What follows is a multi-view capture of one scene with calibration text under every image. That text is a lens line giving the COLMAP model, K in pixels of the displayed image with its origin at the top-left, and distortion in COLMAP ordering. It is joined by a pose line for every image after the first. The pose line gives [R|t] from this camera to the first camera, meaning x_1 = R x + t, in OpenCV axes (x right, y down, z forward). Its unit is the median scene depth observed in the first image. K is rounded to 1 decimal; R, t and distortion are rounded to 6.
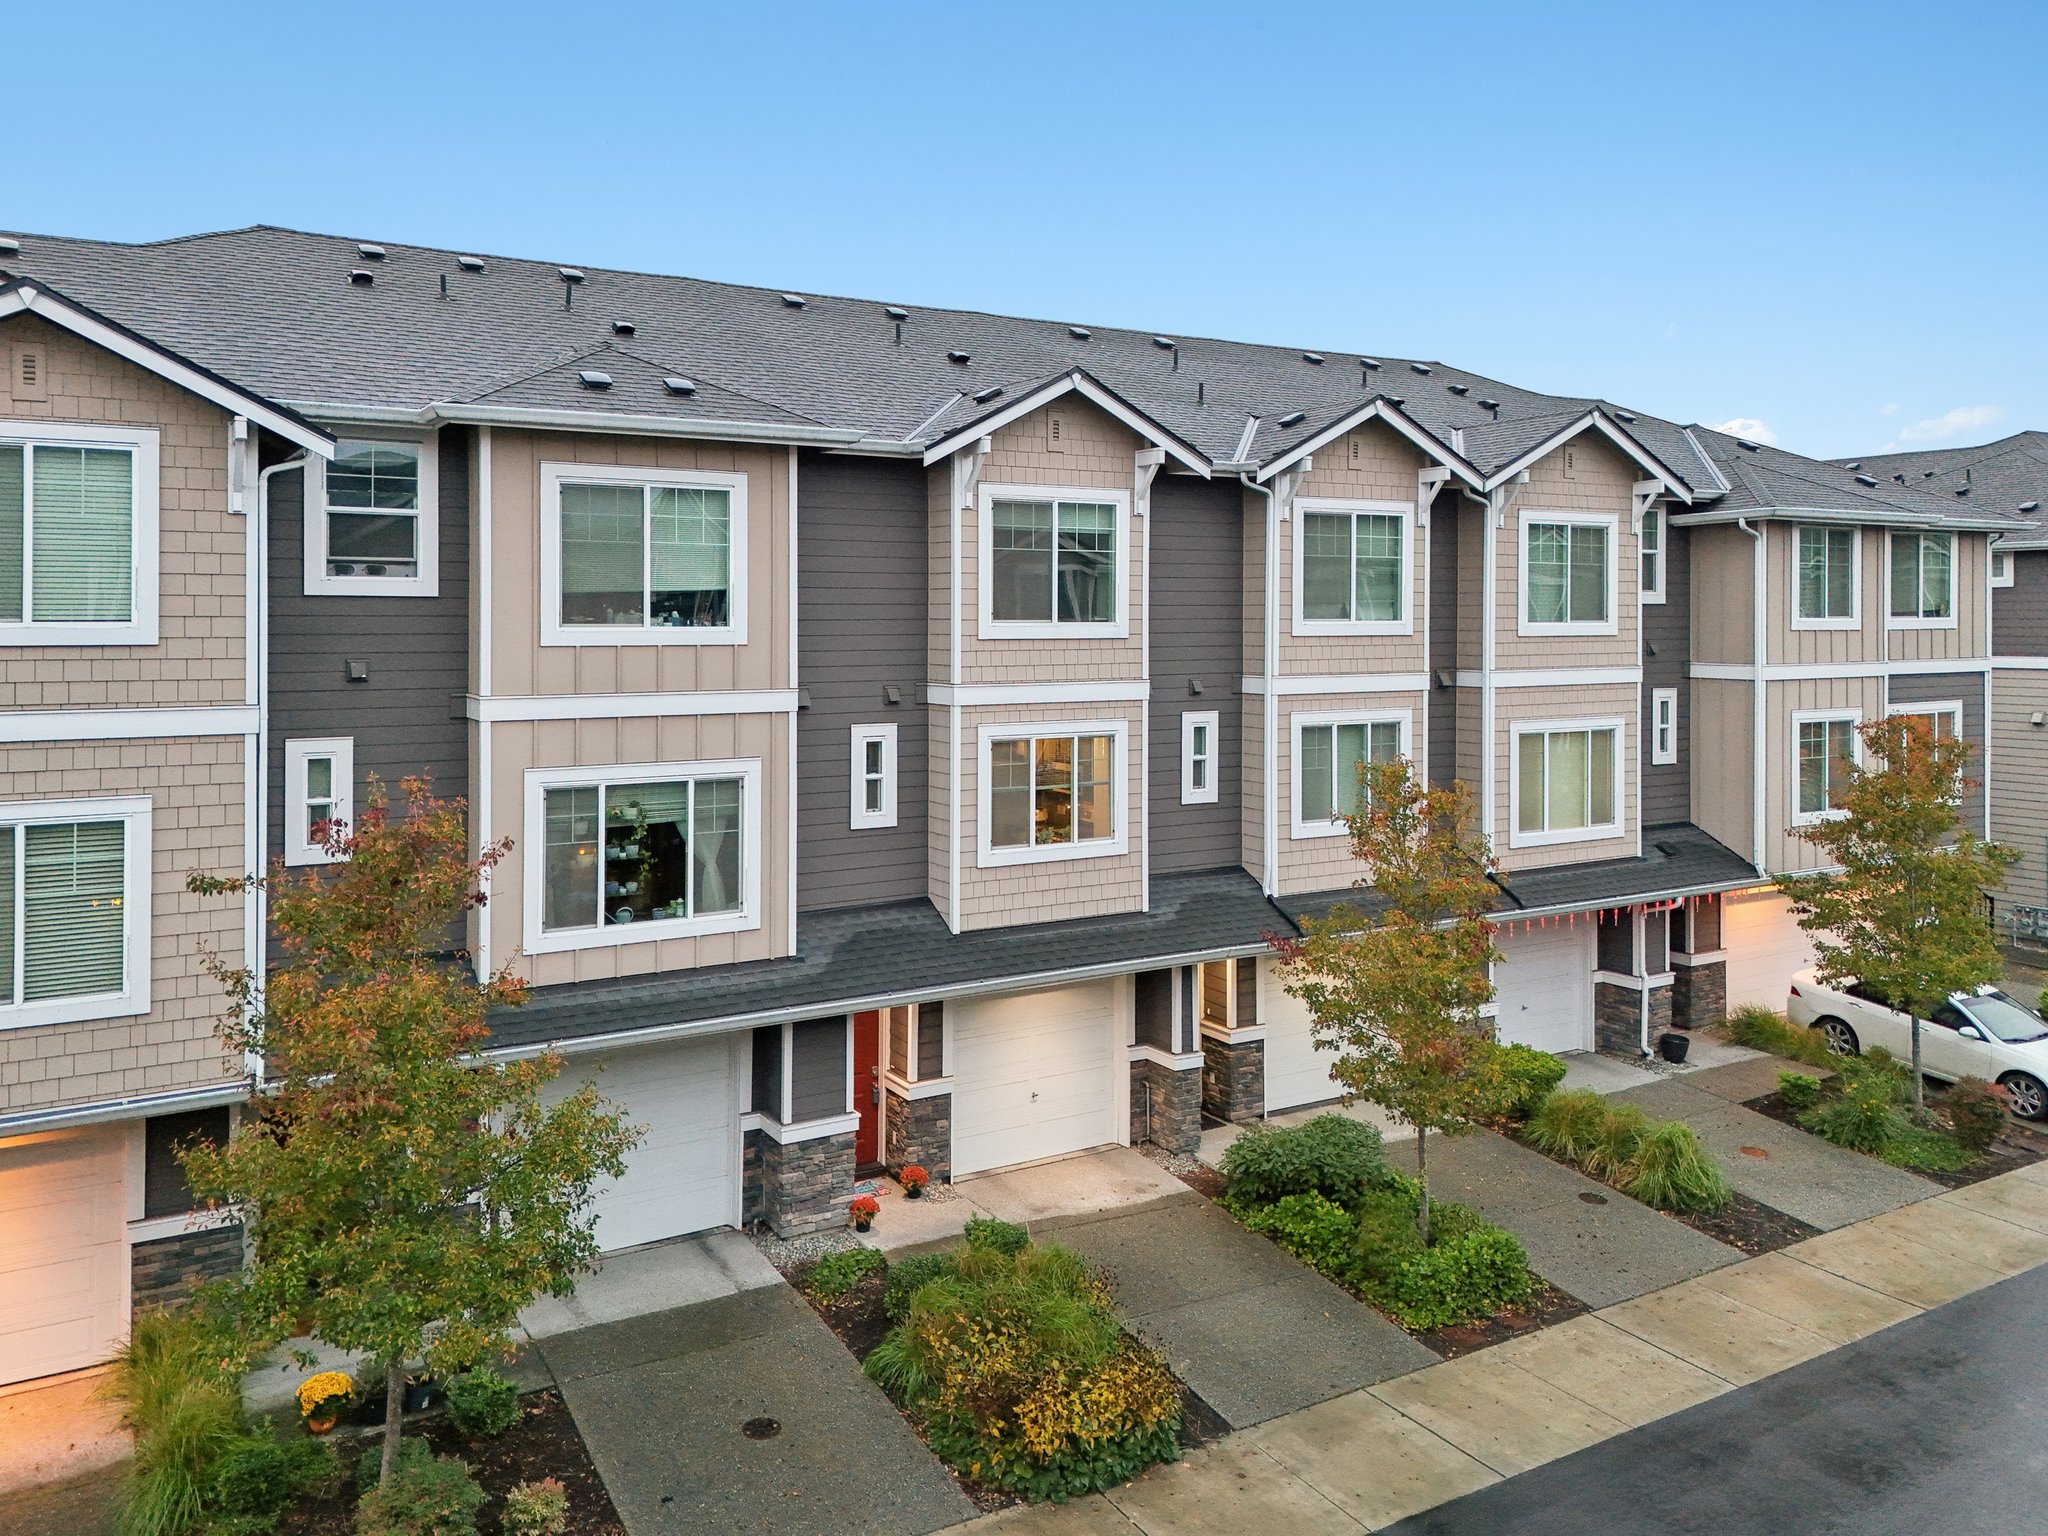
lens RADIAL K [[1542.6, 0, 1036.9], [0, 1542.6, 608.2], [0, 0, 1]] dist [0.078804, -0.071184]
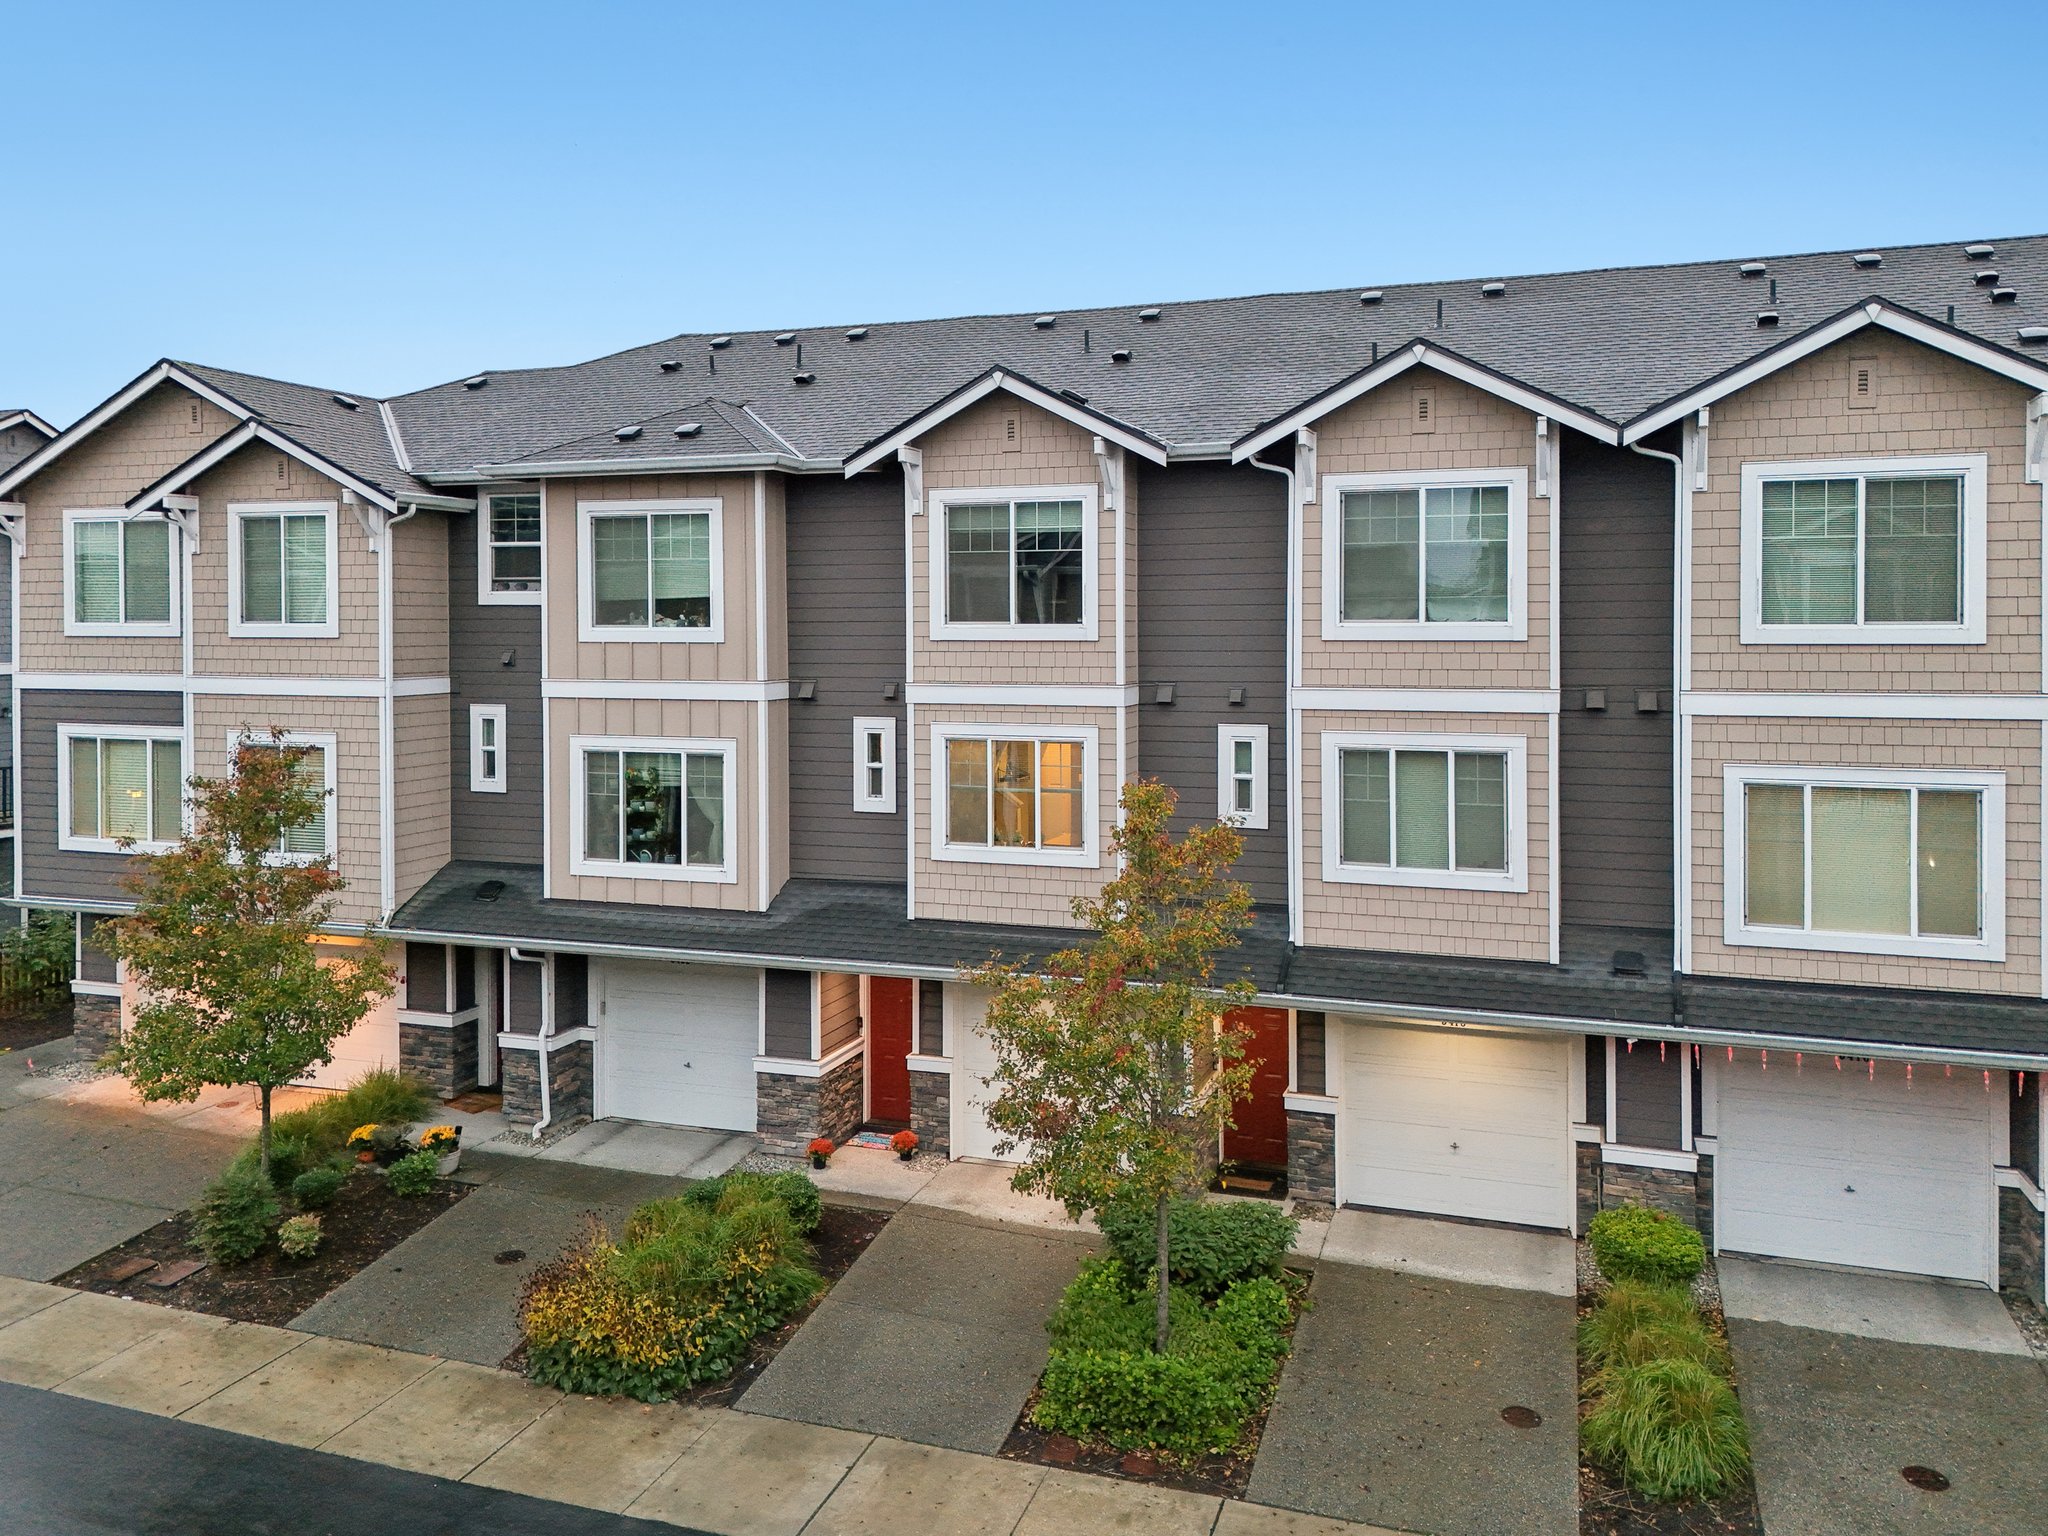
lens RADIAL K [[1545.2, 0, 1048.6], [0, 1545.2, 636.4], [0, 0, 1]] dist [0.074933, -0.066112]
pose [[0.648745, 0.002912, -0.761000, 0.802724], [0.004927, 0.999956, 0.008027, 0.009442], [0.760990, -0.008957, 0.648702, 0.382987]]
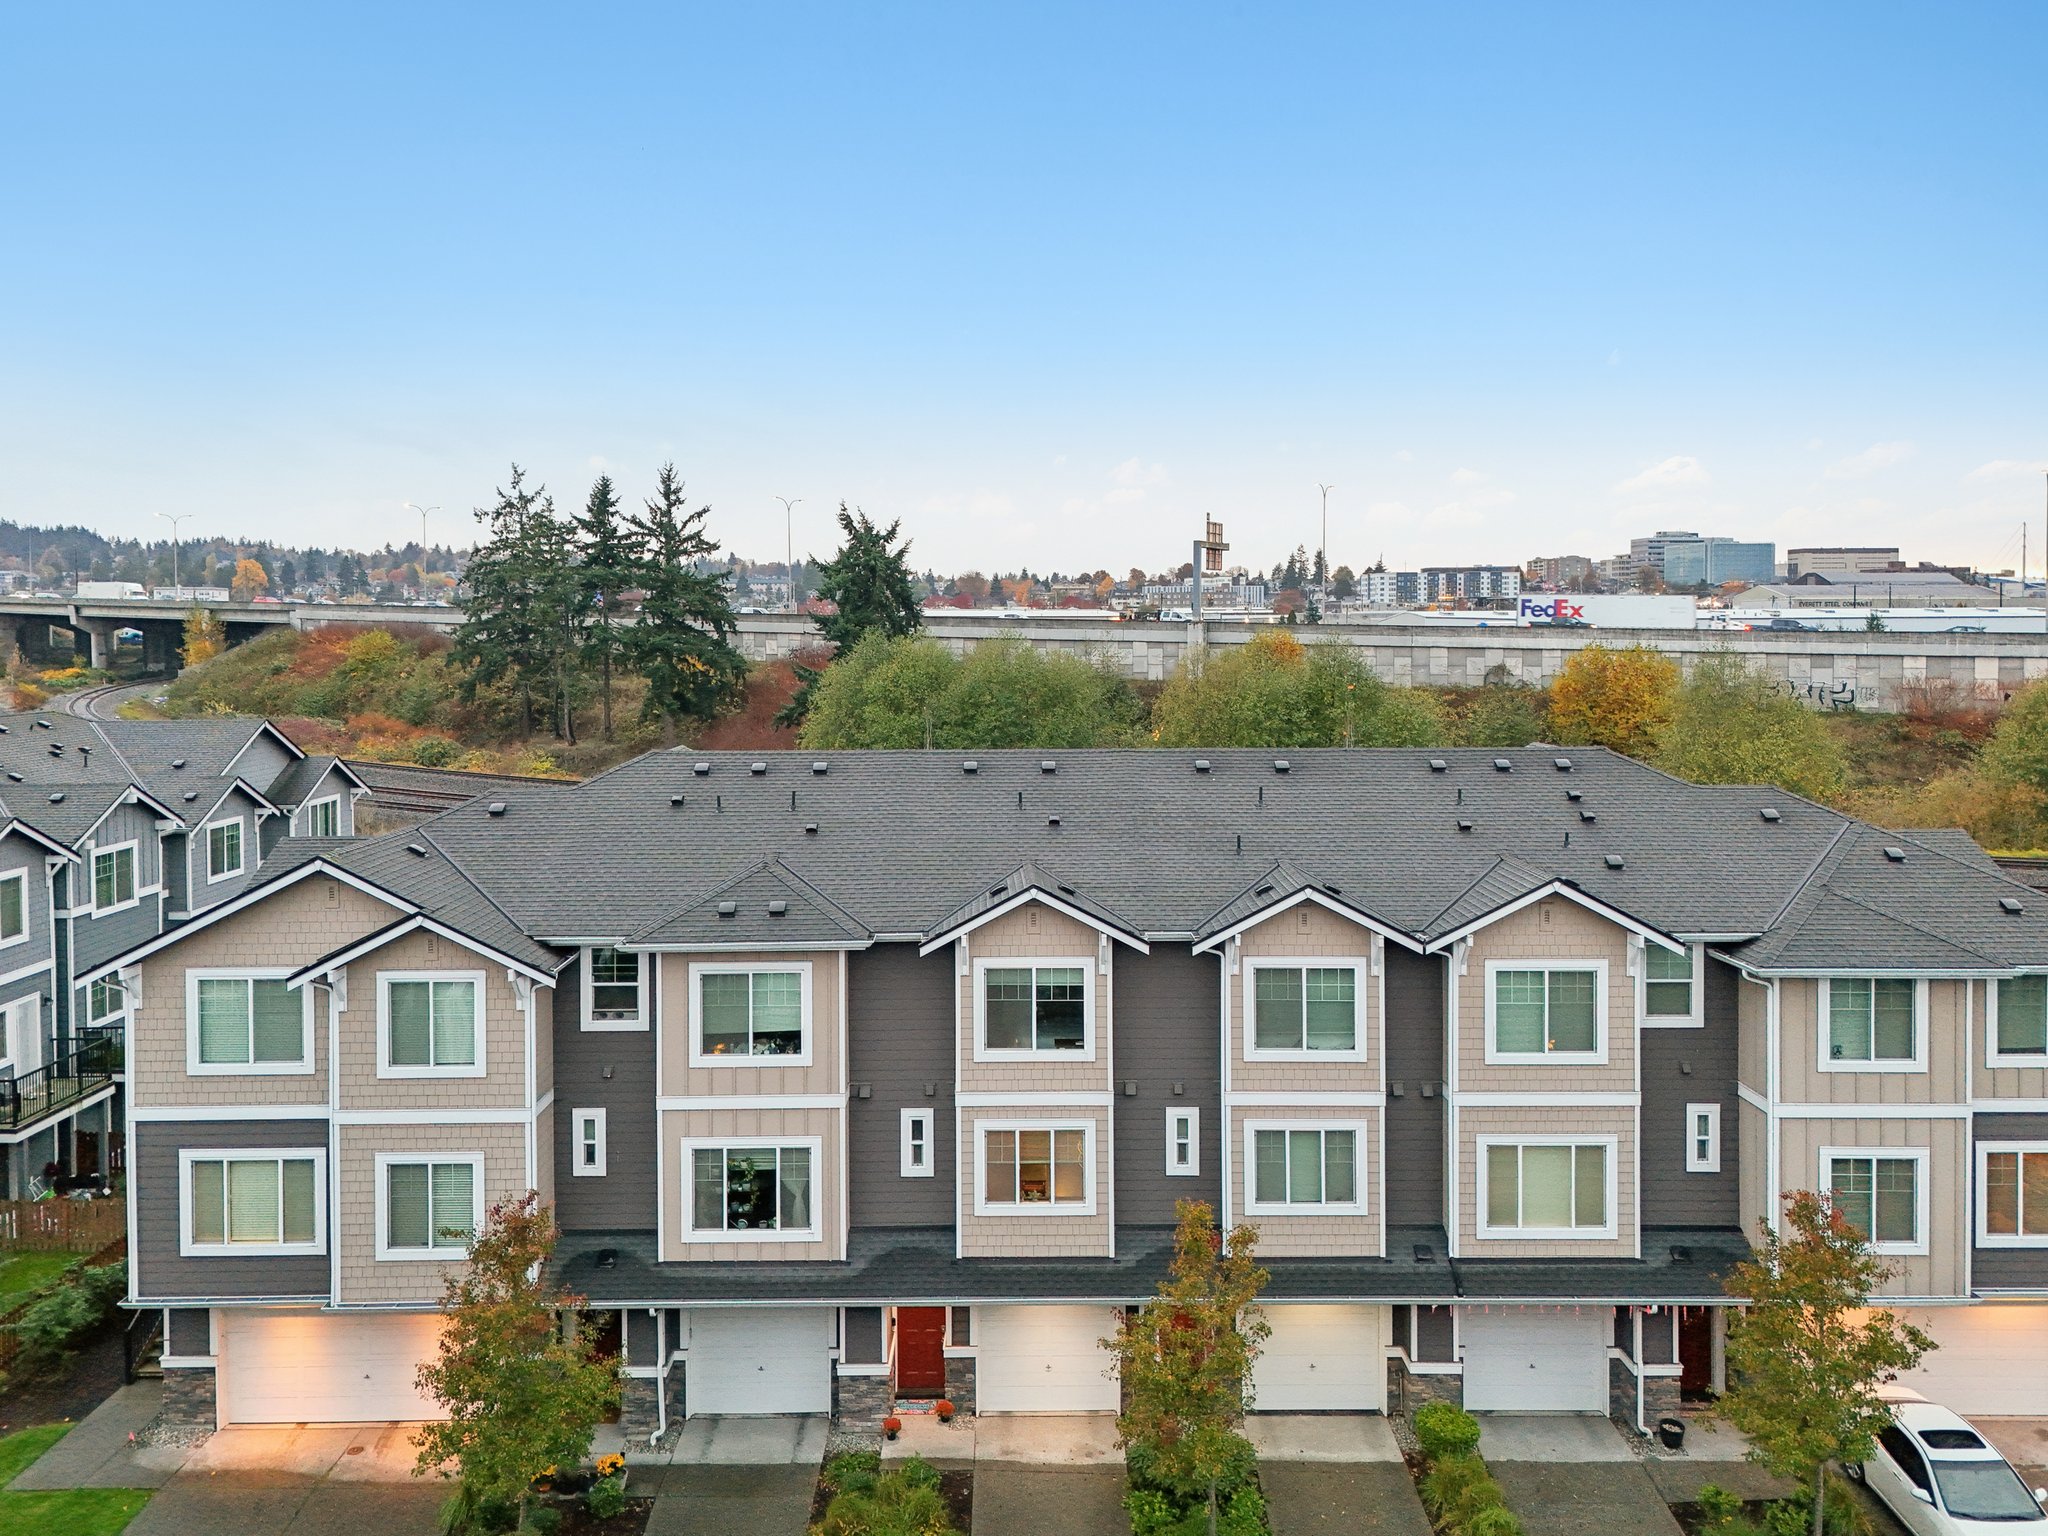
lens RADIAL K [[1521.5, 0, 1054.6], [0, 1521.5, 677.2], [0, 0, 1]] dist [0.072681, -0.060610]
pose [[0.862522, 0.010197, -0.505917, 0.774944], [0.004792, 0.999588, 0.028317, -0.395537], [0.505997, -0.026848, 0.862117, -0.232261]]
